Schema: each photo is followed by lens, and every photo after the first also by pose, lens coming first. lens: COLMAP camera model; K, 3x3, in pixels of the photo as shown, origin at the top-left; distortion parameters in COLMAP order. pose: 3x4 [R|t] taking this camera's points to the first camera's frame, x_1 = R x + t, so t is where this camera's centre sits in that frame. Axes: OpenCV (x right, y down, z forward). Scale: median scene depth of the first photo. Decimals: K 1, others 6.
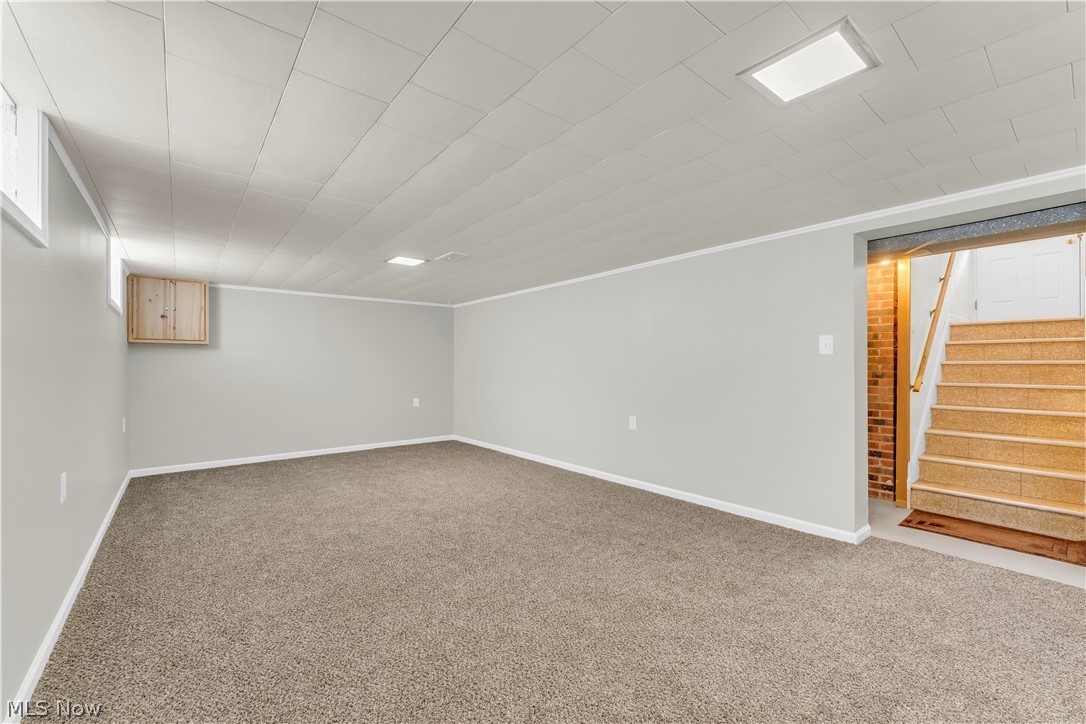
lens RADIAL K [[444.3, 0, 540.4], [0, 444.3, 365.4], [0, 0, 1]] dist [0.001563, -0.000737]
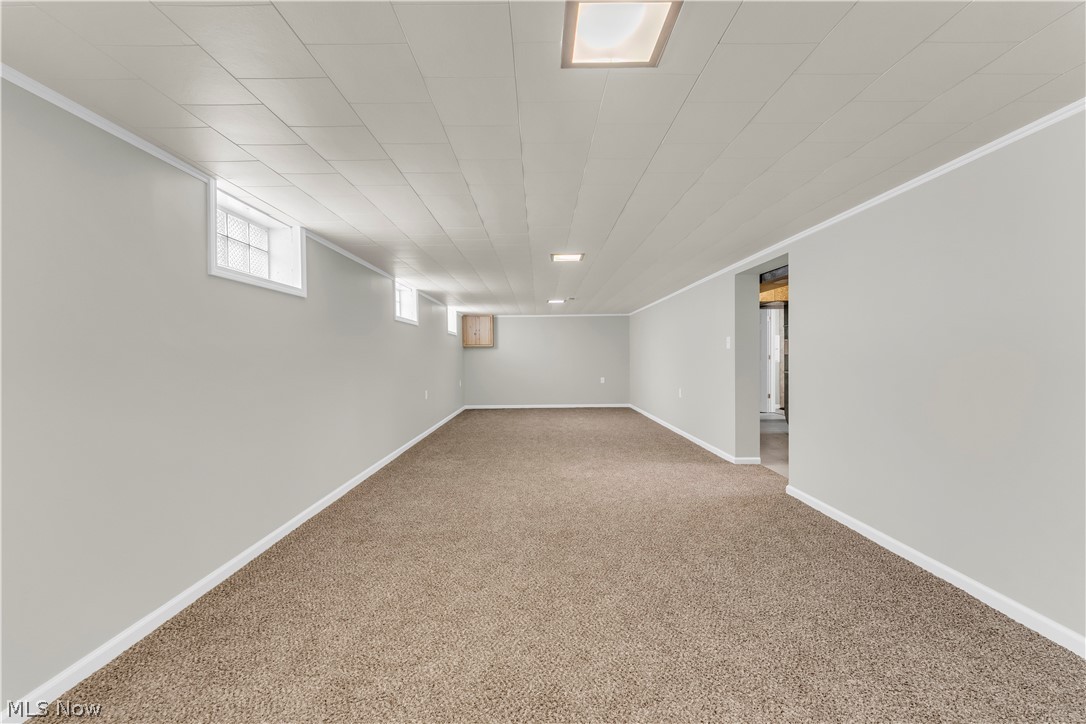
lens RADIAL K [[444.3, 0, 545.1], [0, 444.3, 358.1], [0, 0, 1]] dist [0.001563, -0.000737]
pose [[0.790356, -0.002502, -0.612643, 0.692606], [0.009599, 0.999919, 0.008300, -0.010252], [0.612573, -0.012441, 0.790316, -0.452956]]
